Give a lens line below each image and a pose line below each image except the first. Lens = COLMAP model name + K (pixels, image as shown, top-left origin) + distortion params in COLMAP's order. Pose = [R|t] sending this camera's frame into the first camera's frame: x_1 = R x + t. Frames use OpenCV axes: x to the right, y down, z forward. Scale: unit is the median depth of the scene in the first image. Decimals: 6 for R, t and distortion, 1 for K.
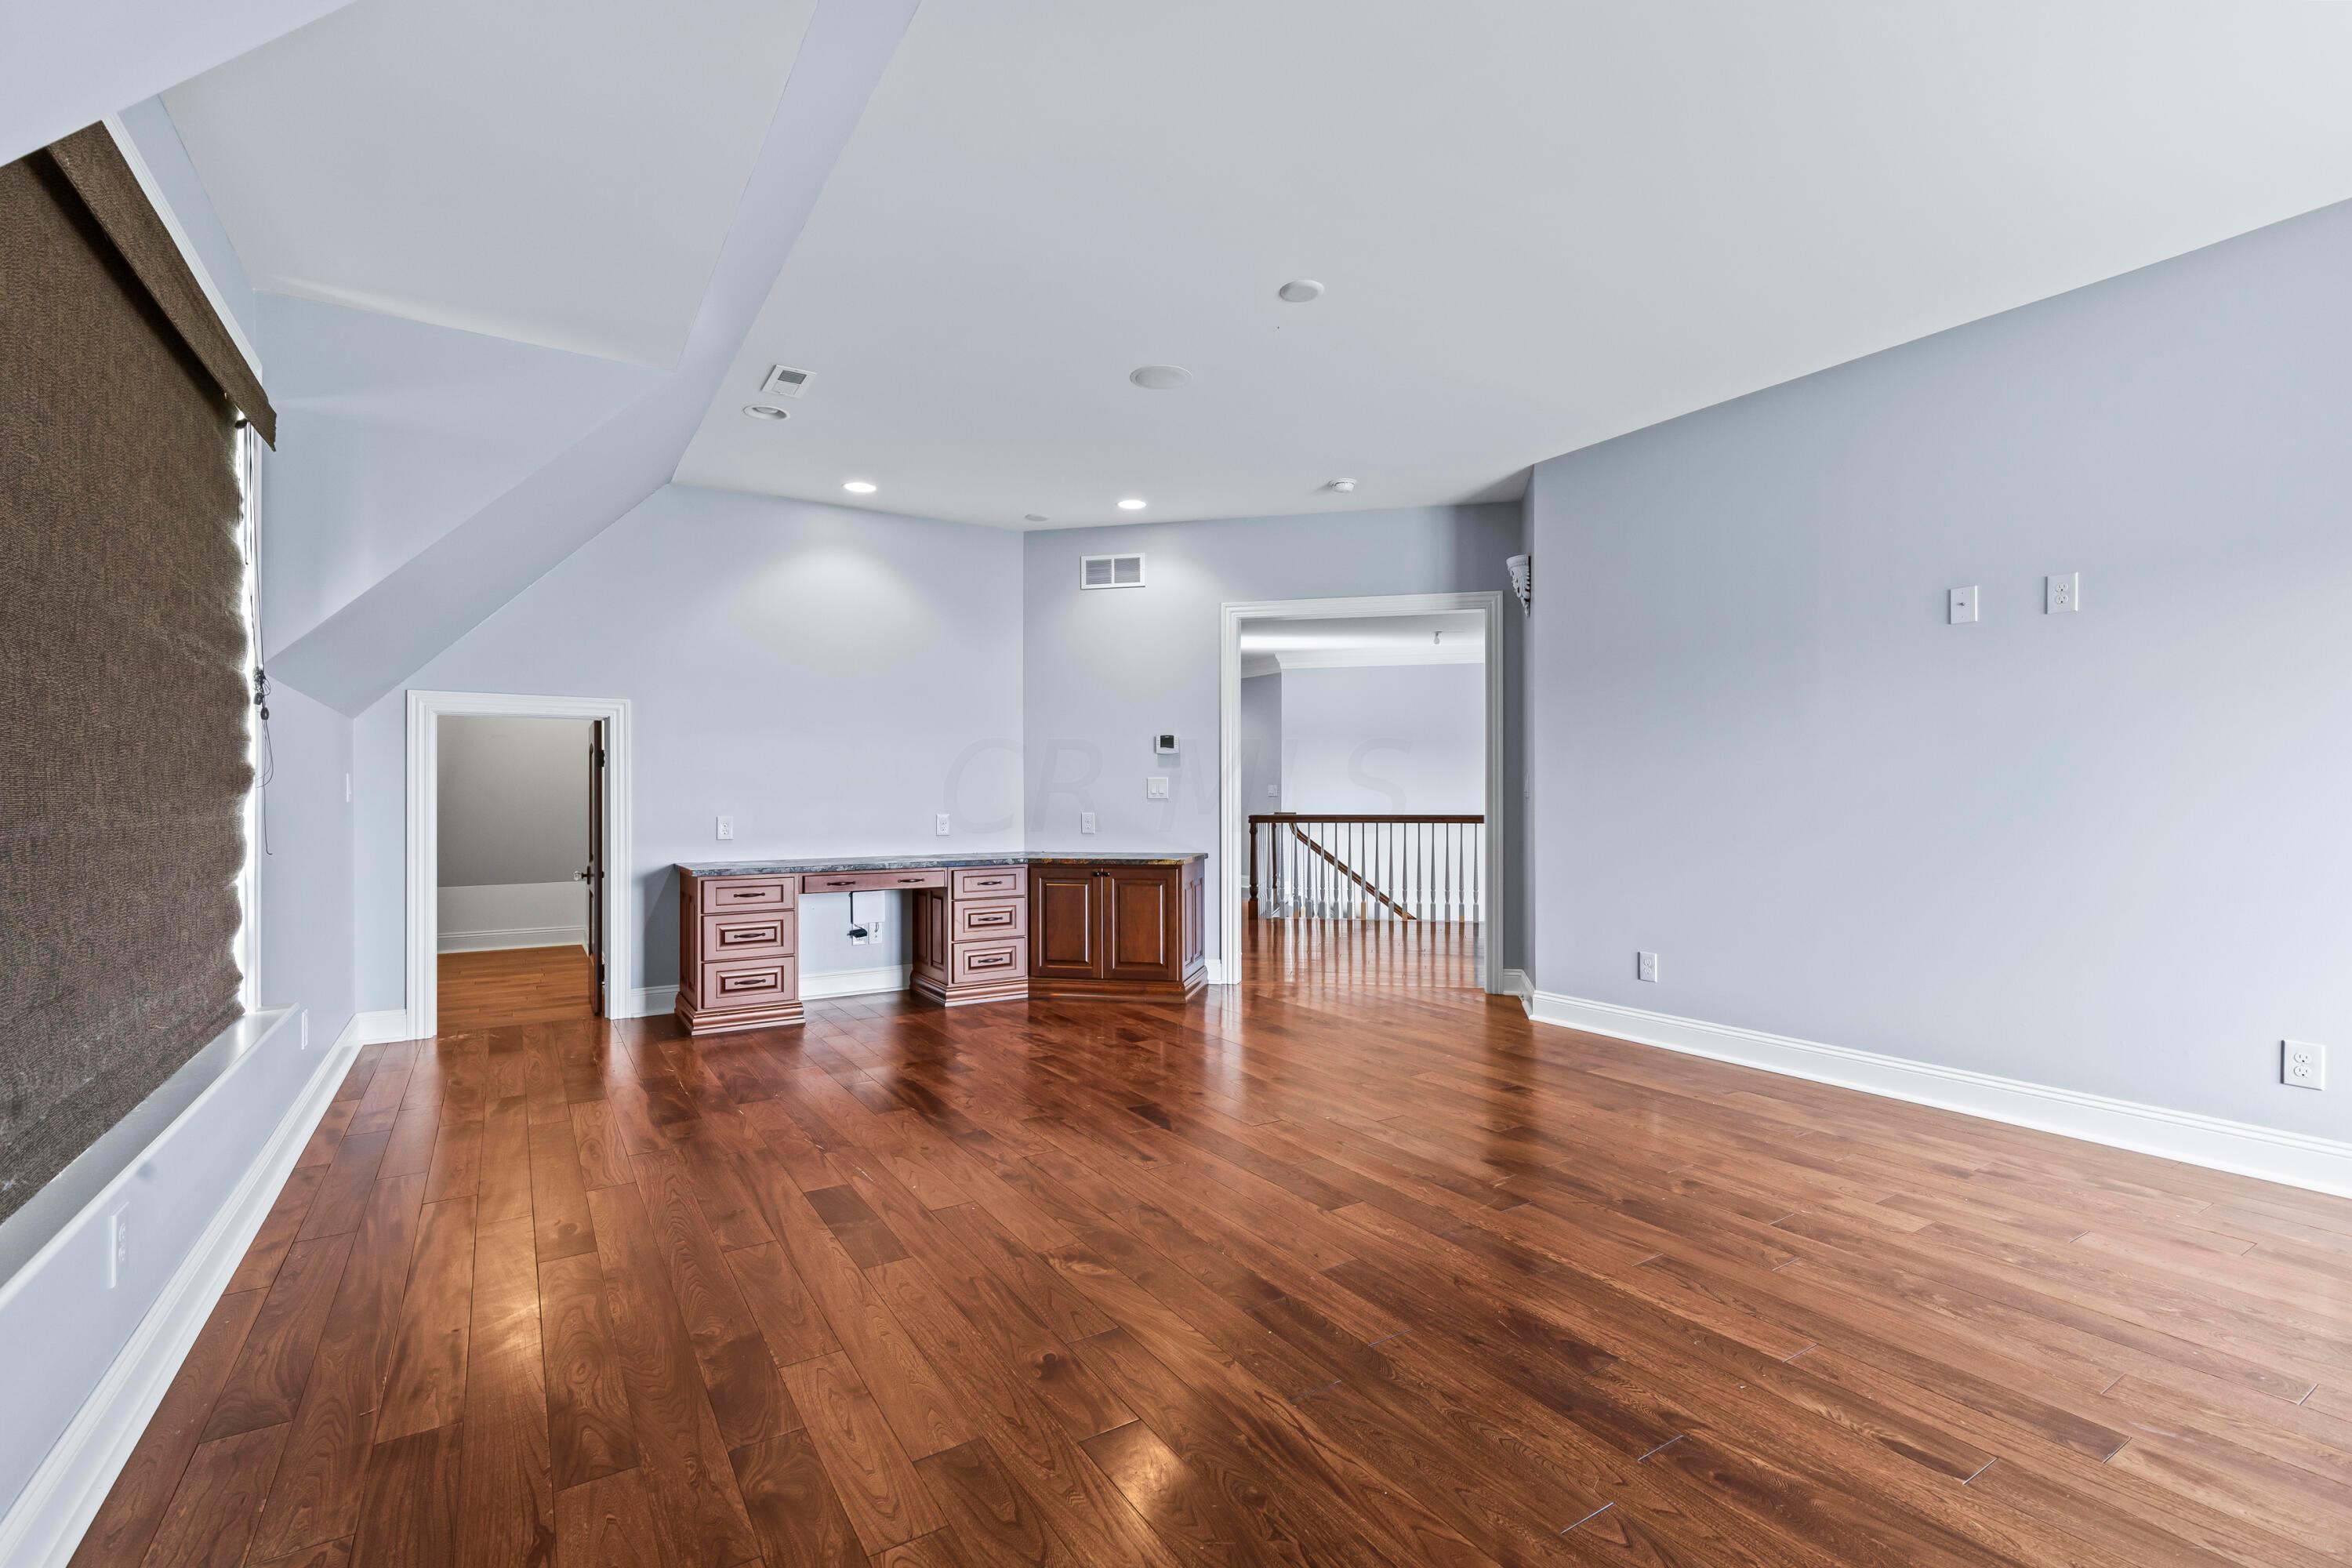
lens RADIAL K [[1081.2, 0, 1171.7], [0, 1081.2, 773.0], [0, 0, 1]] dist [0.002572, 0.000195]
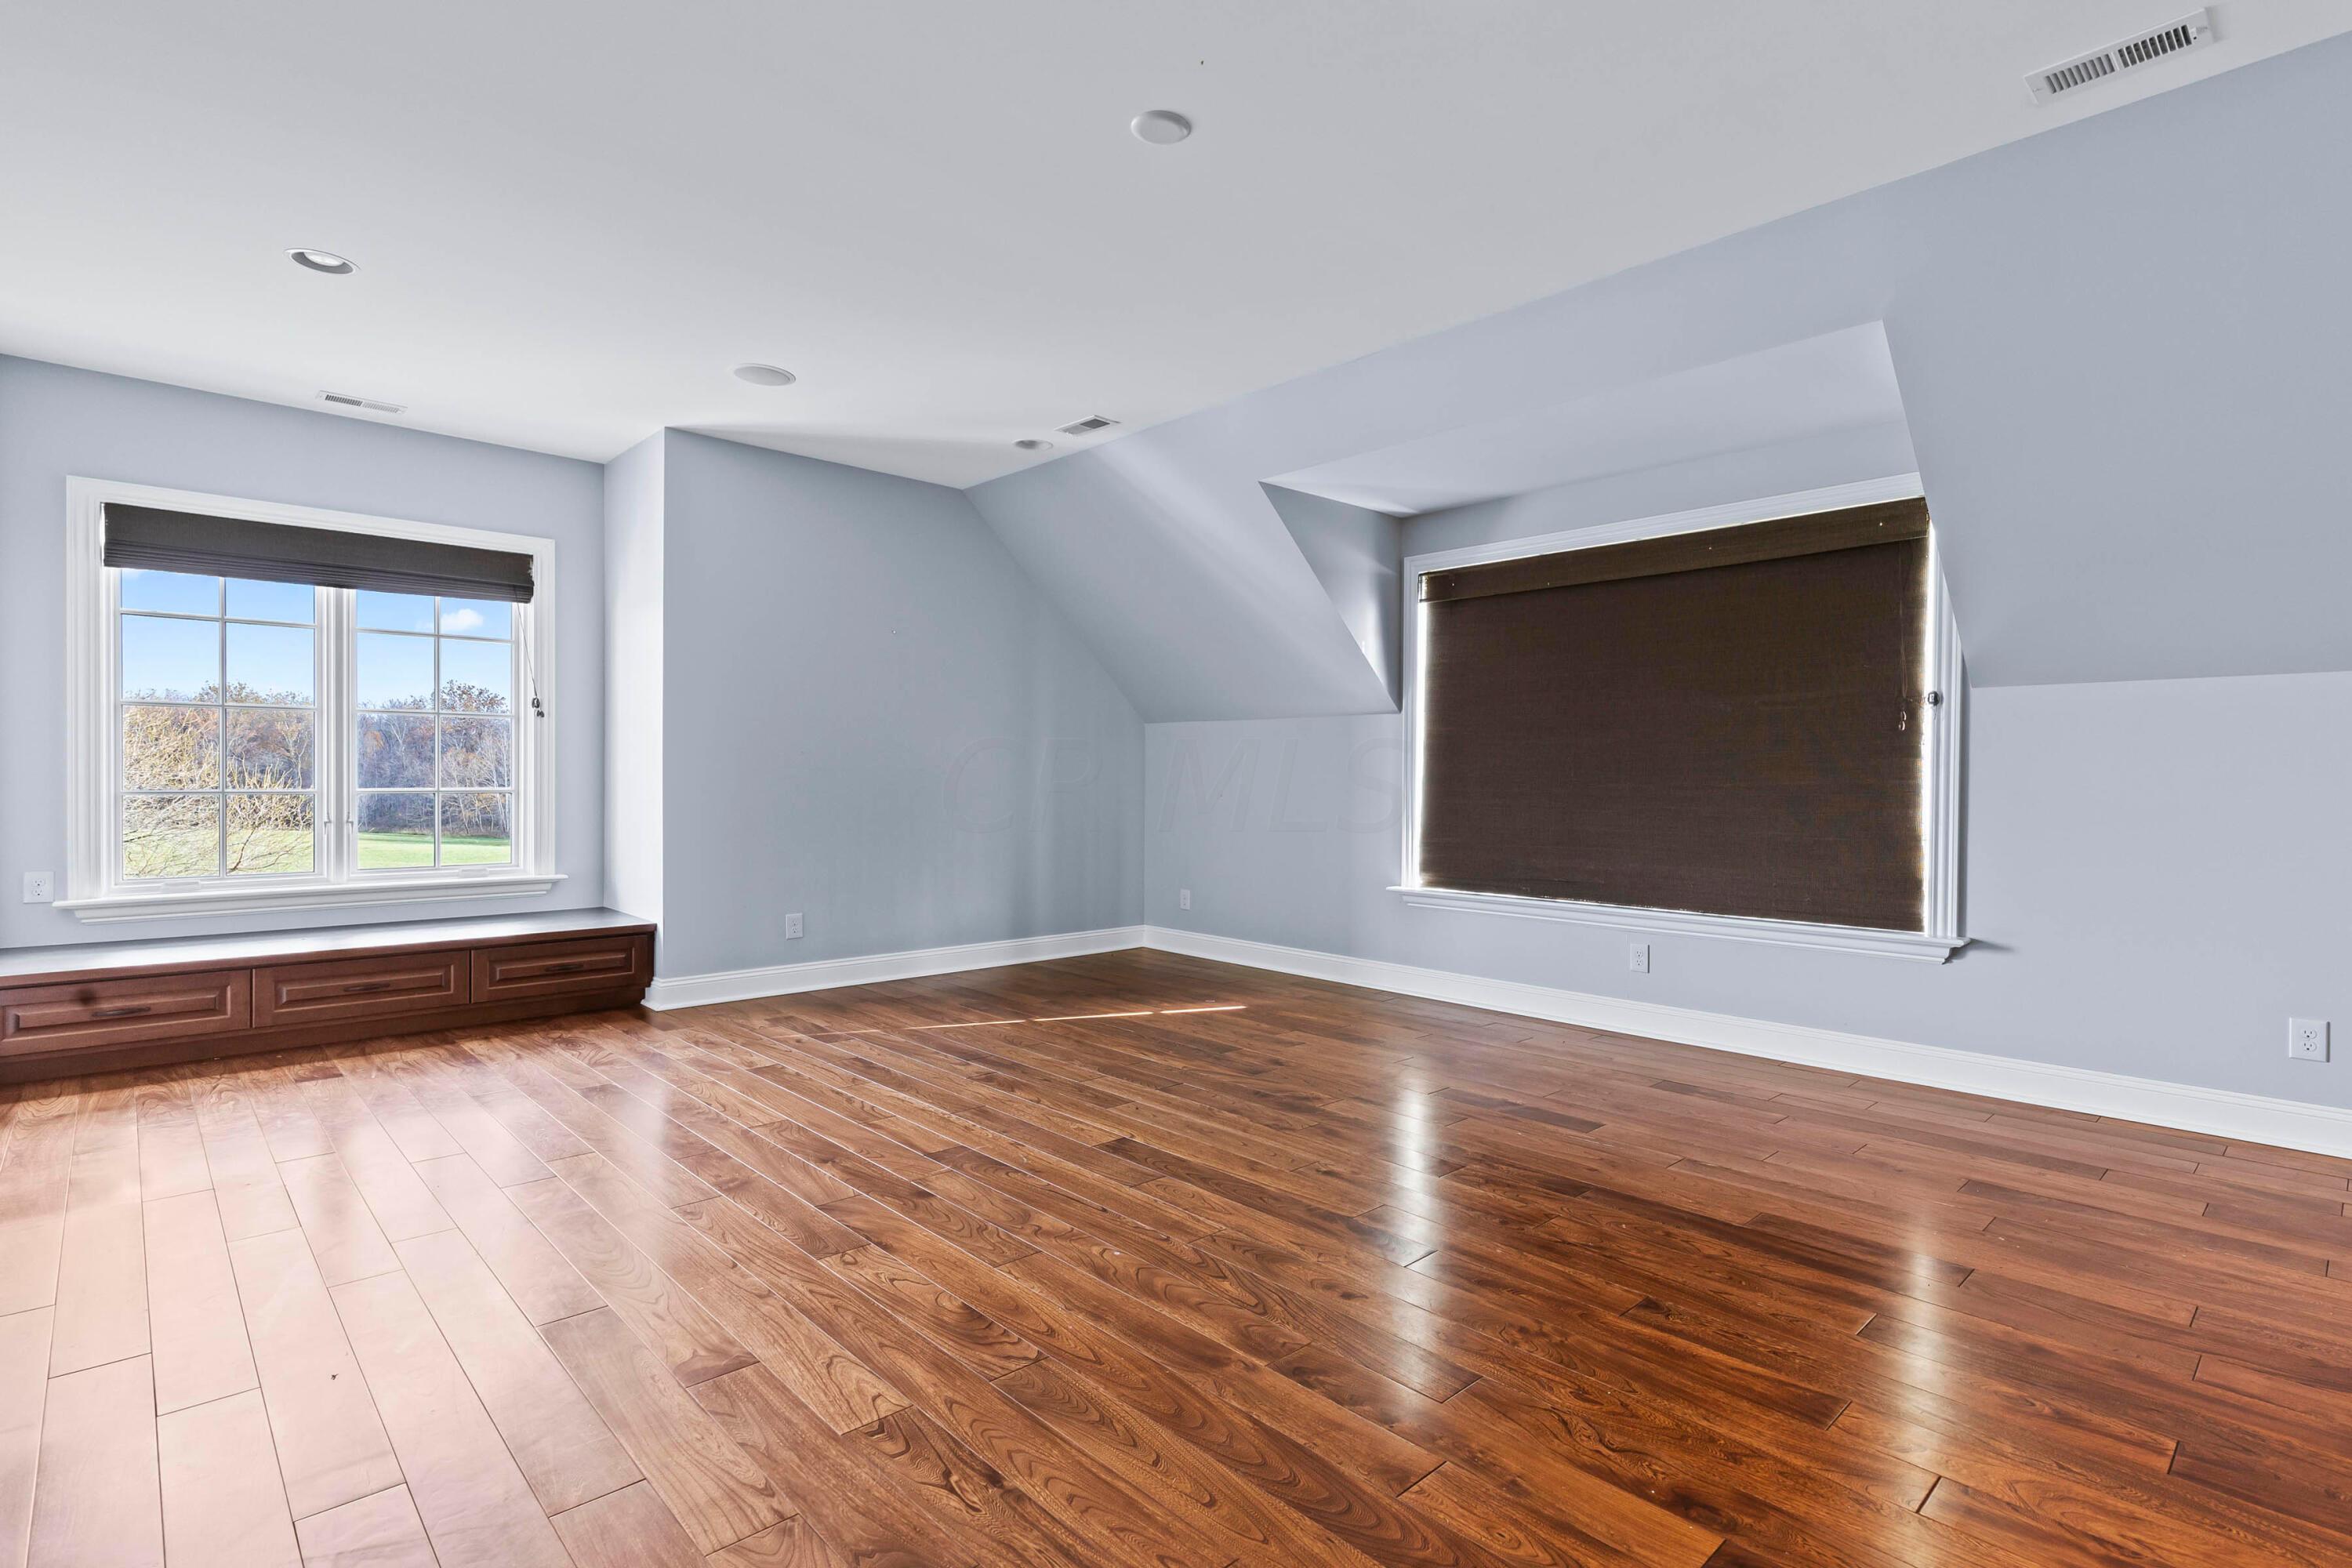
lens RADIAL K [[1081.2, 0, 1171.7], [0, 1081.2, 773.0], [0, 0, 1]] dist [0.002572, 0.000195]
pose [[-0.987388, -0.004385, -0.158259, 0.281028], [-0.000168, 0.999645, -0.026646, 0.070081], [0.158320, -0.026284, -0.987038, 2.153820]]
